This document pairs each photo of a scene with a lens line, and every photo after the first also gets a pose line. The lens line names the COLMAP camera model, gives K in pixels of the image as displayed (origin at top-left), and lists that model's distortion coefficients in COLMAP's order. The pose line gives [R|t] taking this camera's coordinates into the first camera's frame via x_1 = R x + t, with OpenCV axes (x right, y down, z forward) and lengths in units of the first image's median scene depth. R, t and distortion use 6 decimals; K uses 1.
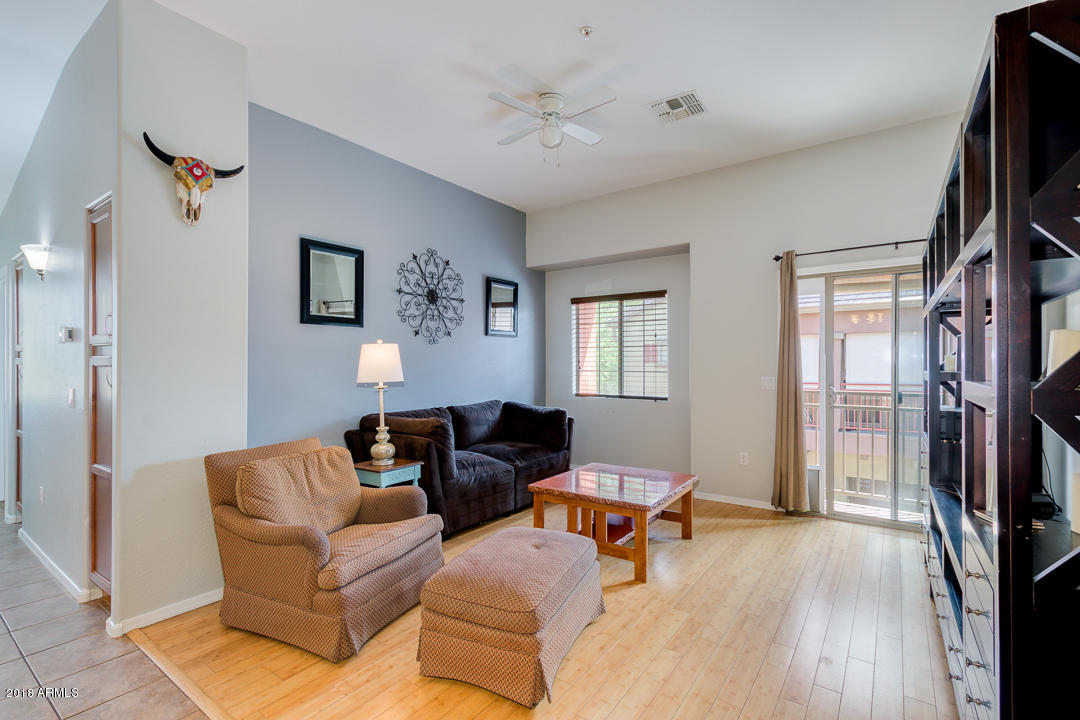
lens RADIAL K [[494.5, 0, 532.8], [0, 494.5, 360.2], [0, 0, 1]] dist [0.011801, 0.000395]
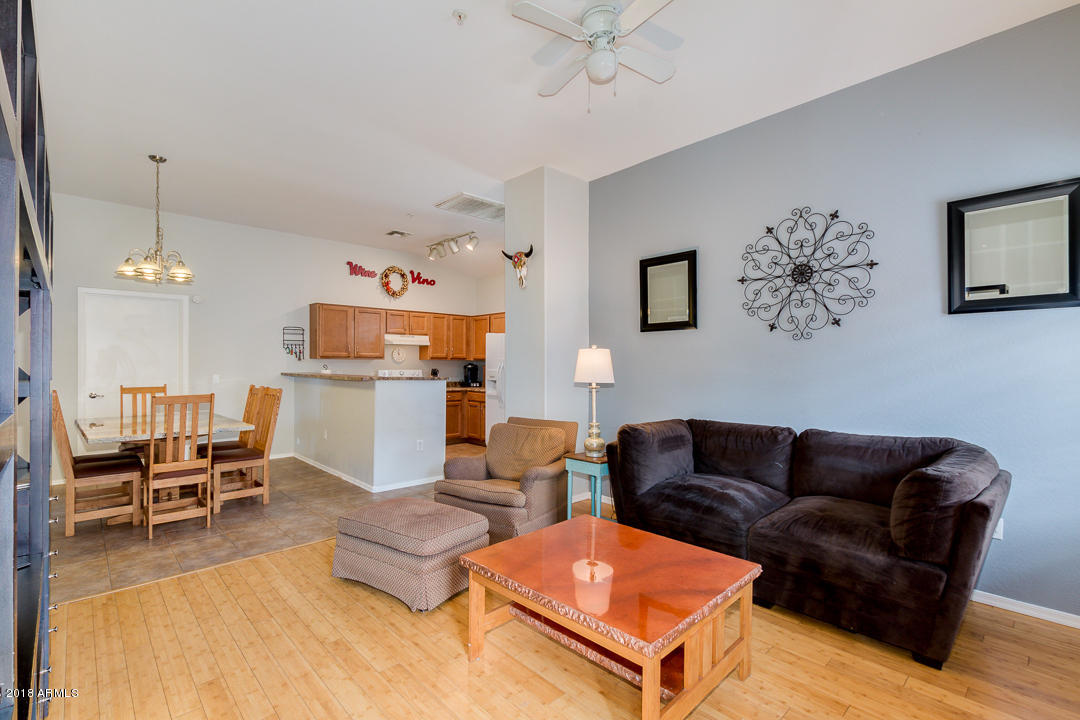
lens RADIAL K [[494.5, 0, 537.1], [0, 494.5, 361.6], [0, 0, 1]] dist [0.011801, 0.000395]
pose [[-0.191930, -0.004070, -0.981400, 0.583430], [0.006388, 0.999965, -0.005396, 0.000784], [0.981388, -0.007305, -0.191897, 0.767665]]
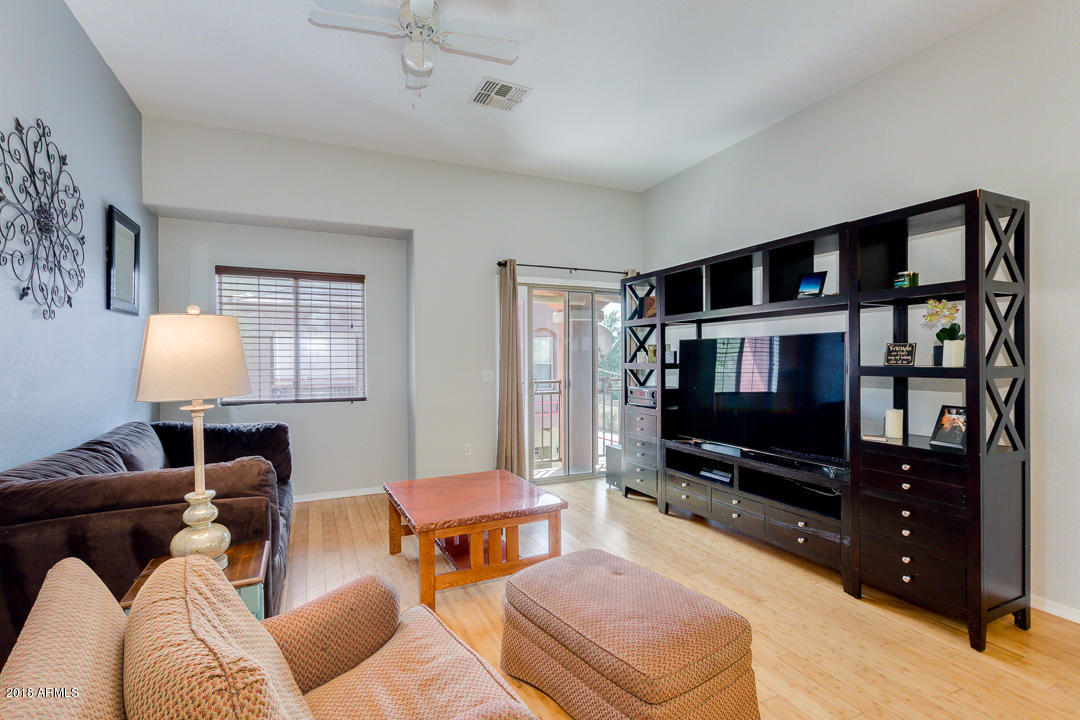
lens RADIAL K [[494.5, 0, 532.0], [0, 494.5, 359.4], [0, 0, 1]] dist [0.011801, 0.000395]
pose [[0.497402, -0.003681, 0.867512, -0.394951], [-0.001712, 0.999985, 0.005225, 0.003023], [-0.867518, -0.004084, 0.497388, 0.348243]]
